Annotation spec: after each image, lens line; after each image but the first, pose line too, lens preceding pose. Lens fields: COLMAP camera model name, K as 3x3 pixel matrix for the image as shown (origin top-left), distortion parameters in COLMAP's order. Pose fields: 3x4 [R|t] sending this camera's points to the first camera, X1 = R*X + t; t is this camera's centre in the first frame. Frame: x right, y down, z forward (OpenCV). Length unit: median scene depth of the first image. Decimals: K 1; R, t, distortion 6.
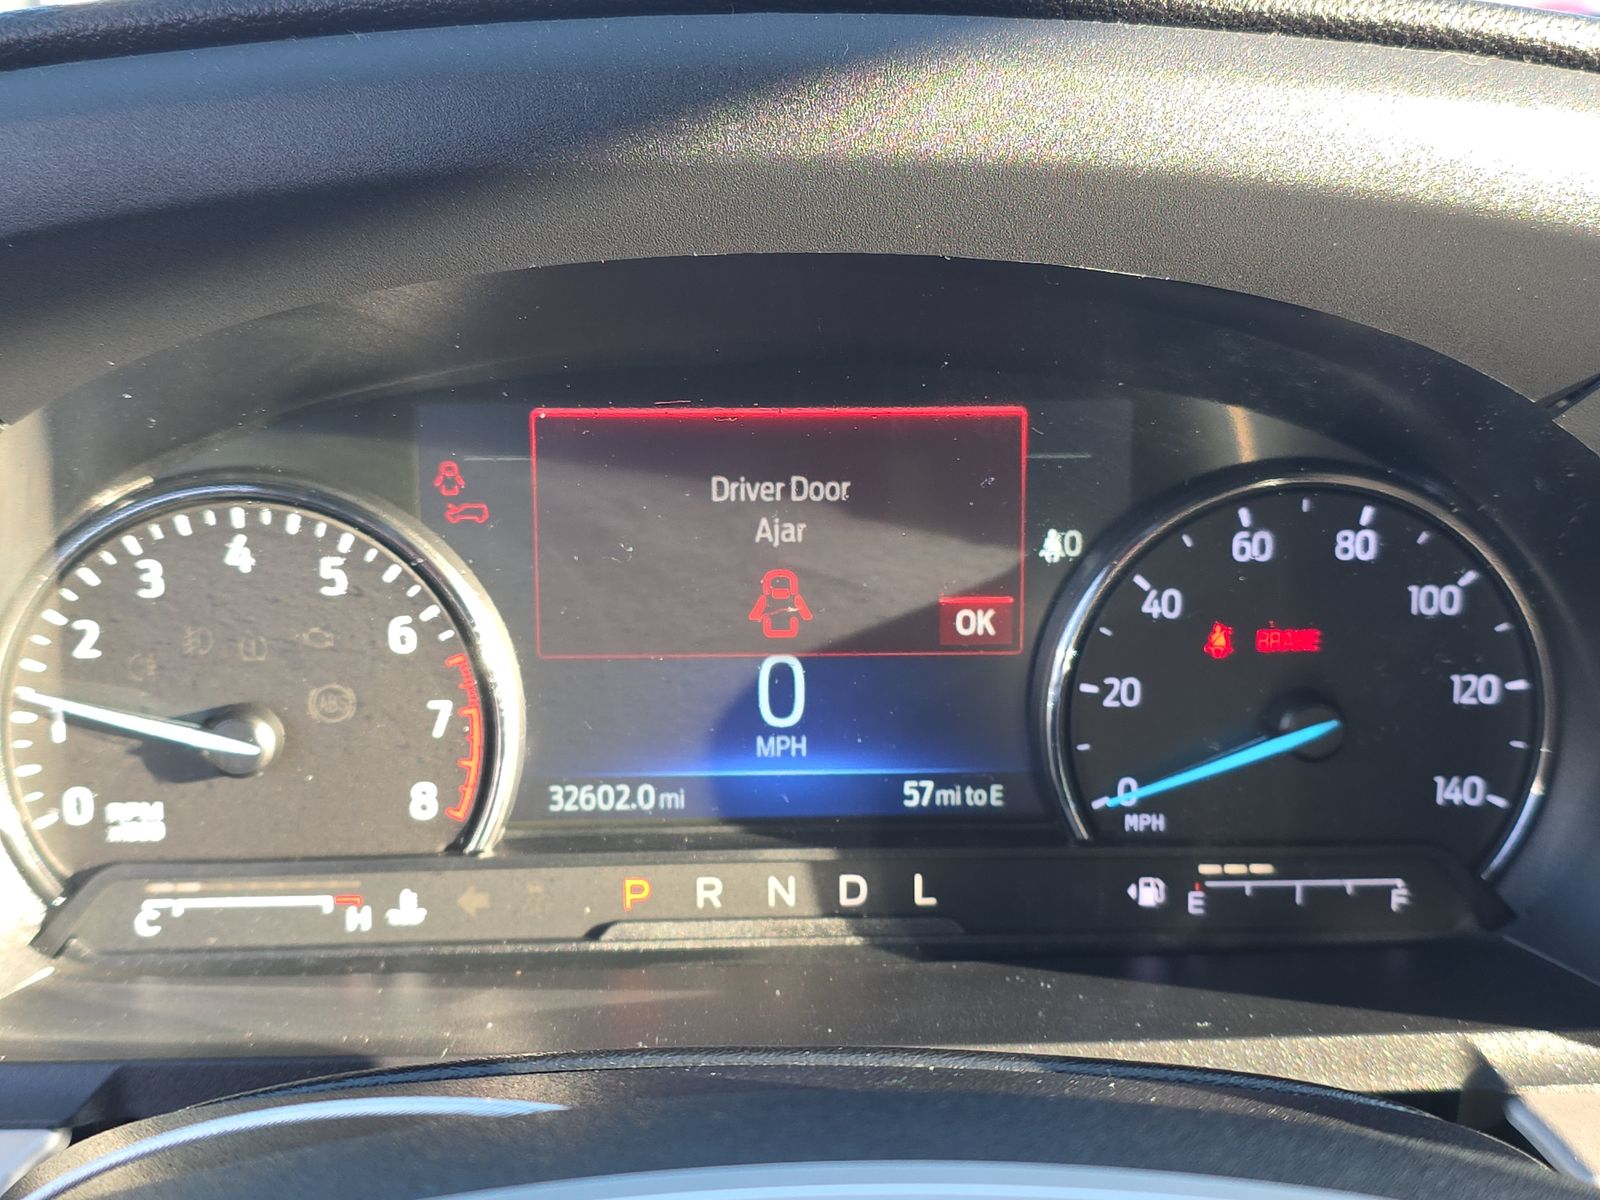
lens RADIAL K [[2148.0, 0, 799.0], [0, 2148.0, 597.3], [0, 0, 1]] dist [0.081265, 0.000000]
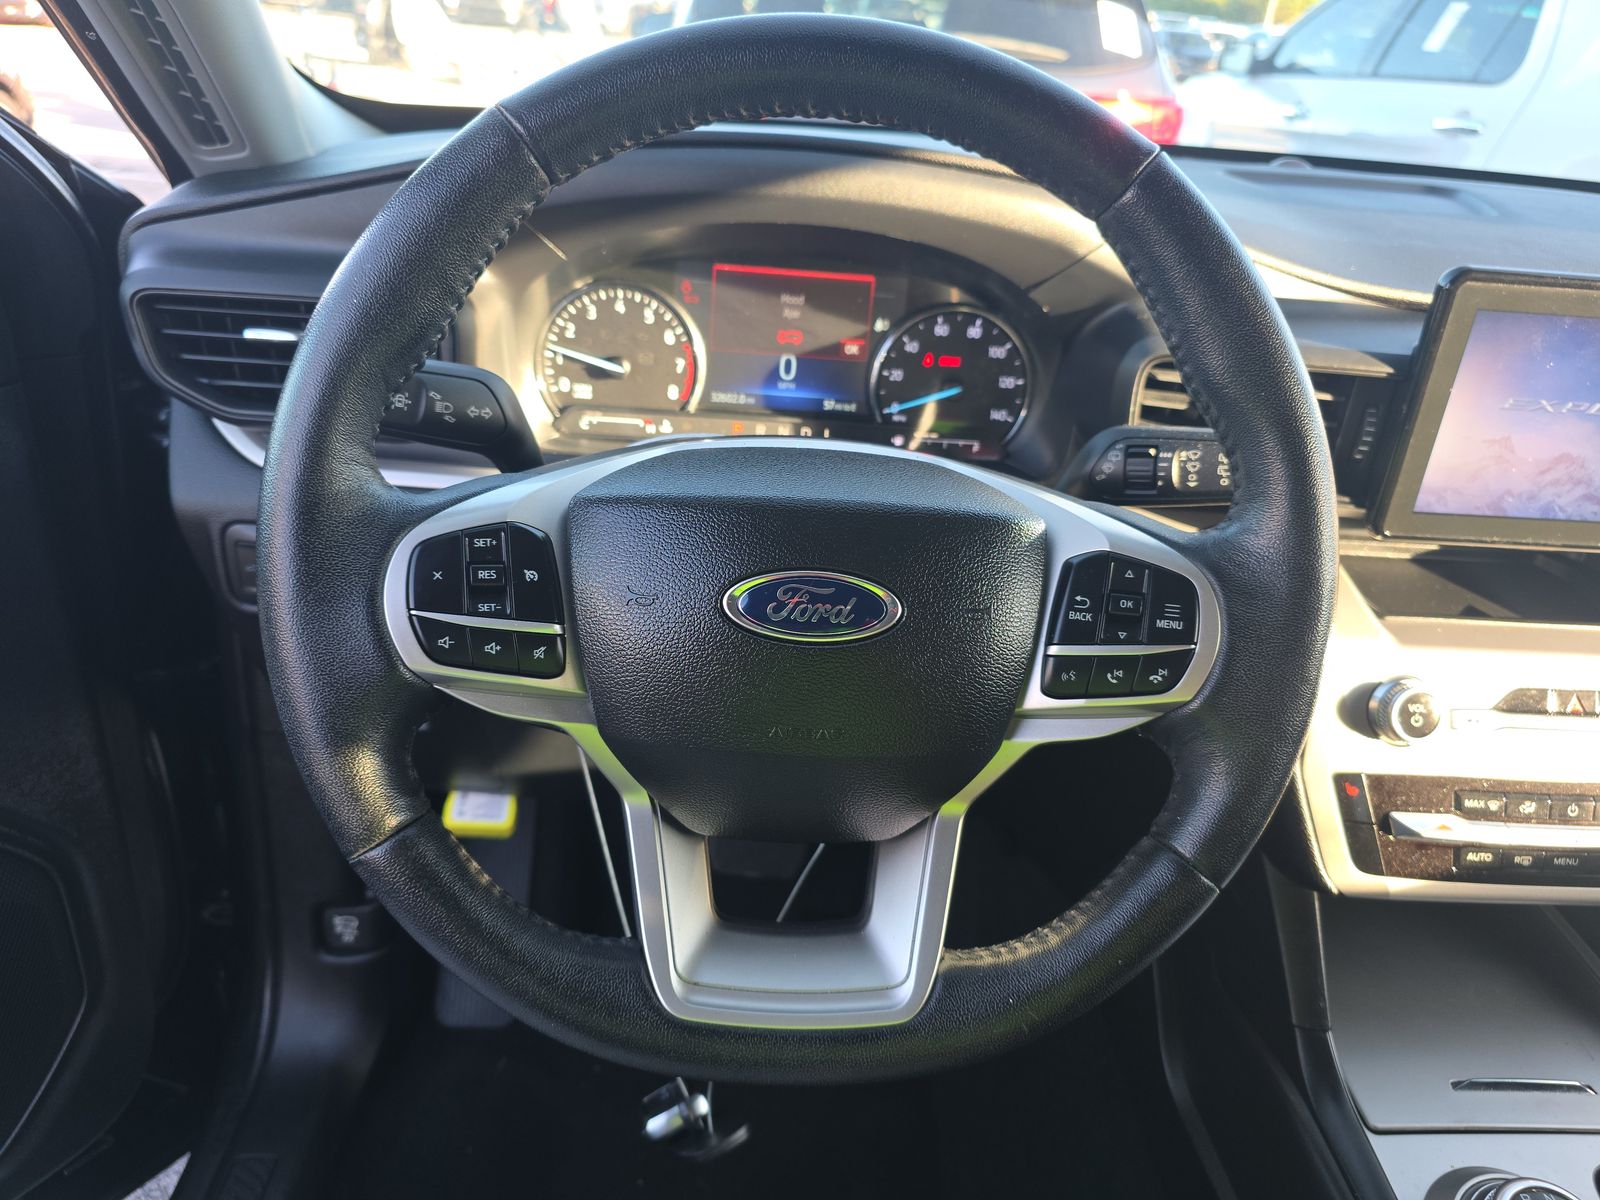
lens RADIAL K [[1077.1, 0, 793.4], [0, 1077.1, 599.8], [0, 0, 1]] dist [0.068799, 0.000583]
pose [[0.996854, 0.069776, 0.037590, -0.036640], [-0.076066, 0.975497, 0.206444, 0.050189], [-0.022264, -0.208654, 0.977736, -0.618471]]
